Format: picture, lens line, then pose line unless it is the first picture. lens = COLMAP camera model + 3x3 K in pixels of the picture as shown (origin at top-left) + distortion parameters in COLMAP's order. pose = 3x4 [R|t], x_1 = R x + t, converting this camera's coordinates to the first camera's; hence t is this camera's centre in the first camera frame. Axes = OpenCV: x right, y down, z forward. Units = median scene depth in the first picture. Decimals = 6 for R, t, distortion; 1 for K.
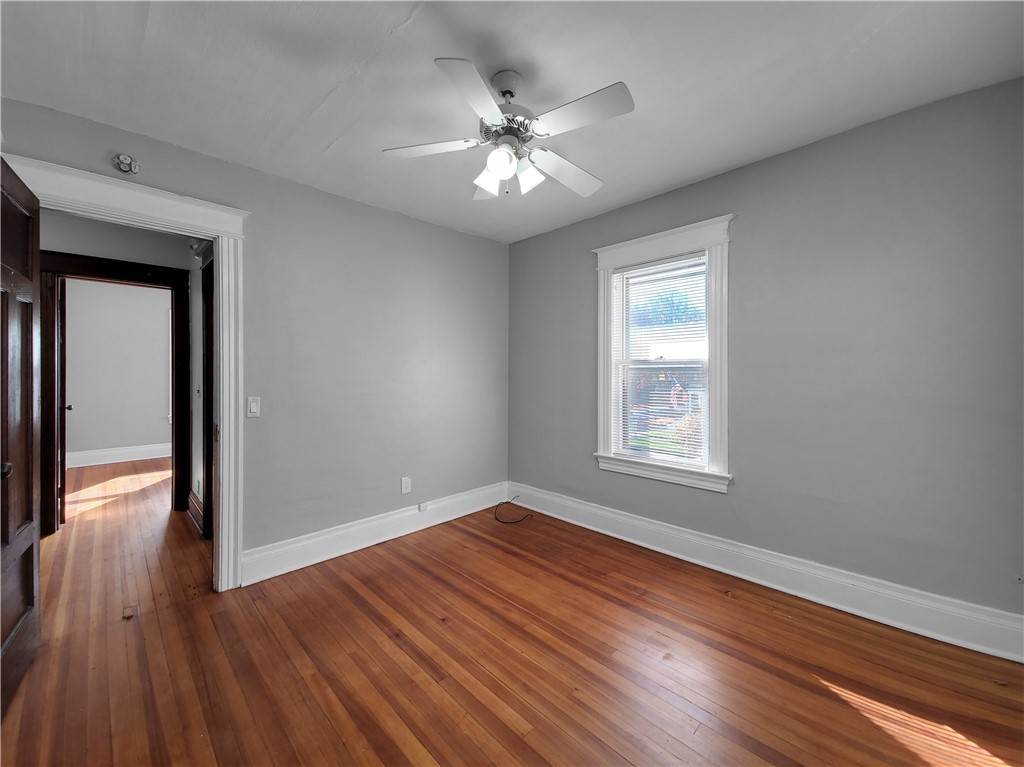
lens RADIAL K [[404.6, 0, 509.3], [0, 404.6, 368.4], [0, 0, 1]] dist [0.008180, -0.000303]
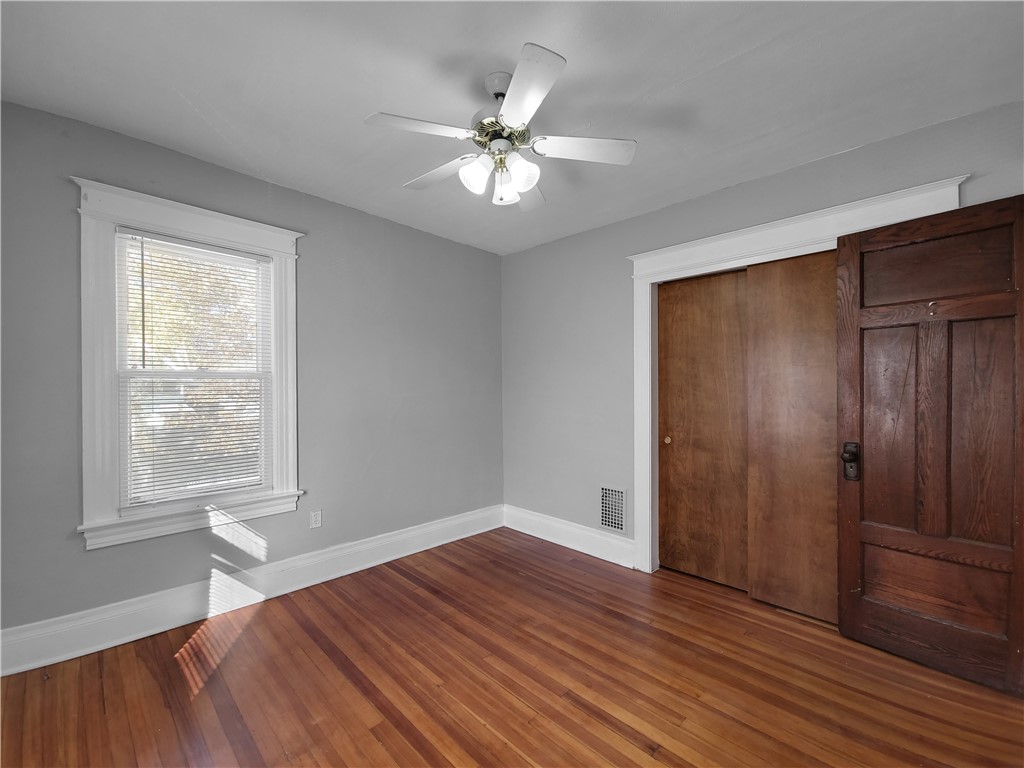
lens RADIAL K [[438.7, 0, 507.9], [0, 438.7, 385.0], [0, 0, 1]] dist [0.000271, -0.000167]
pose [[-0.999976, 0.004239, -0.005464, -0.009481], [0.004346, 0.999797, -0.019690, 0.009098], [0.005380, -0.019713, -0.999791, 1.298865]]
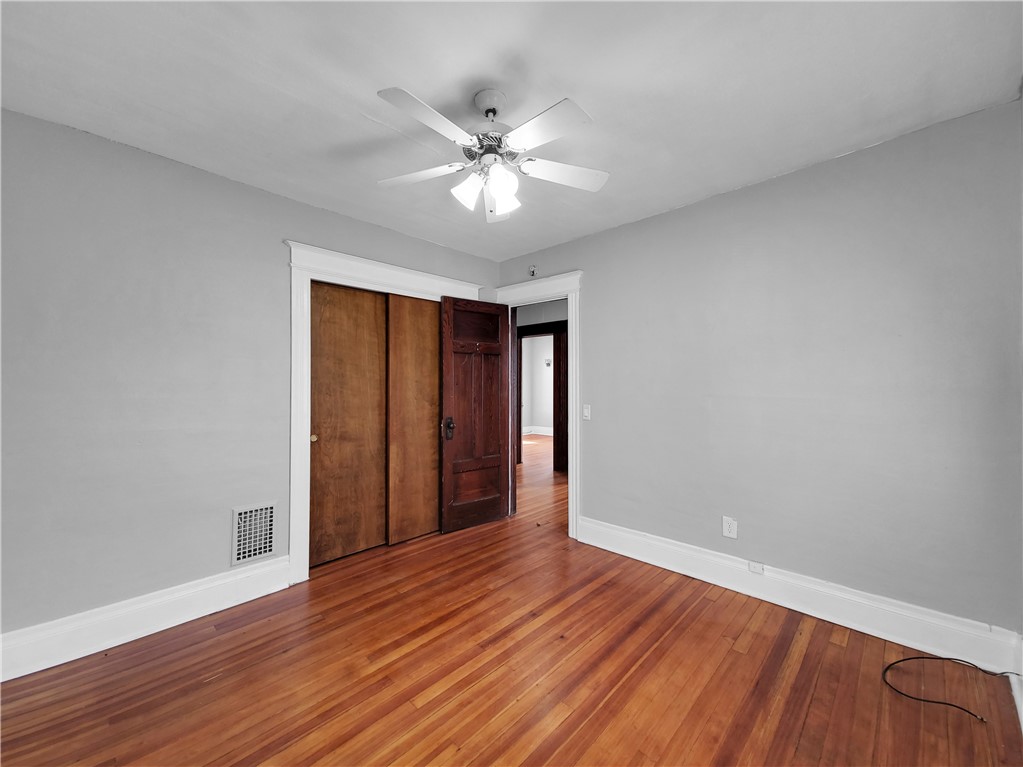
lens RADIAL K [[402.4, 0, 514.1], [0, 402.4, 380.1], [0, 0, 1]] dist [0.030563, 0.000051]
pose [[0.038562, -0.012274, -0.999181, 0.637694], [0.015985, 0.999804, -0.011665, 0.001362], [0.999128, -0.015522, 0.038751, 0.653760]]
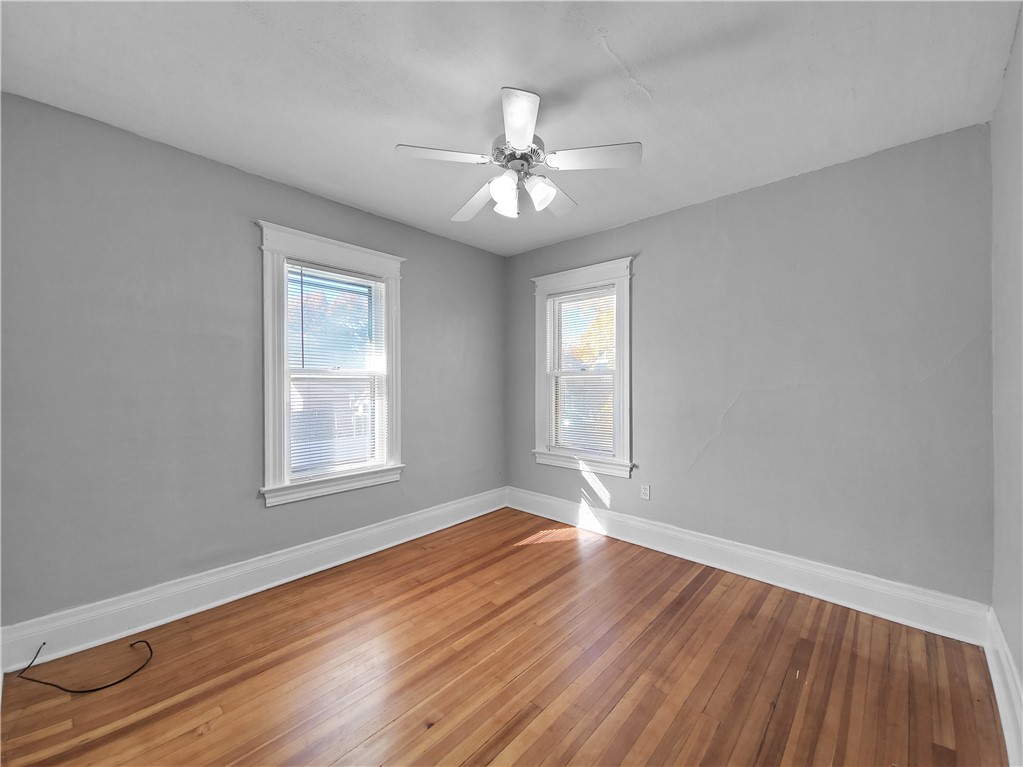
lens RADIAL K [[402.8, 0, 502.2], [0, 402.8, 386.4], [0, 0, 1]] dist [0.022137, -0.000247]
pose [[-0.035652, -0.007798, 0.999334, -0.684693], [-0.014630, 0.999866, 0.007280, 0.003892], [-0.999257, -0.014361, -0.035761, 0.694096]]
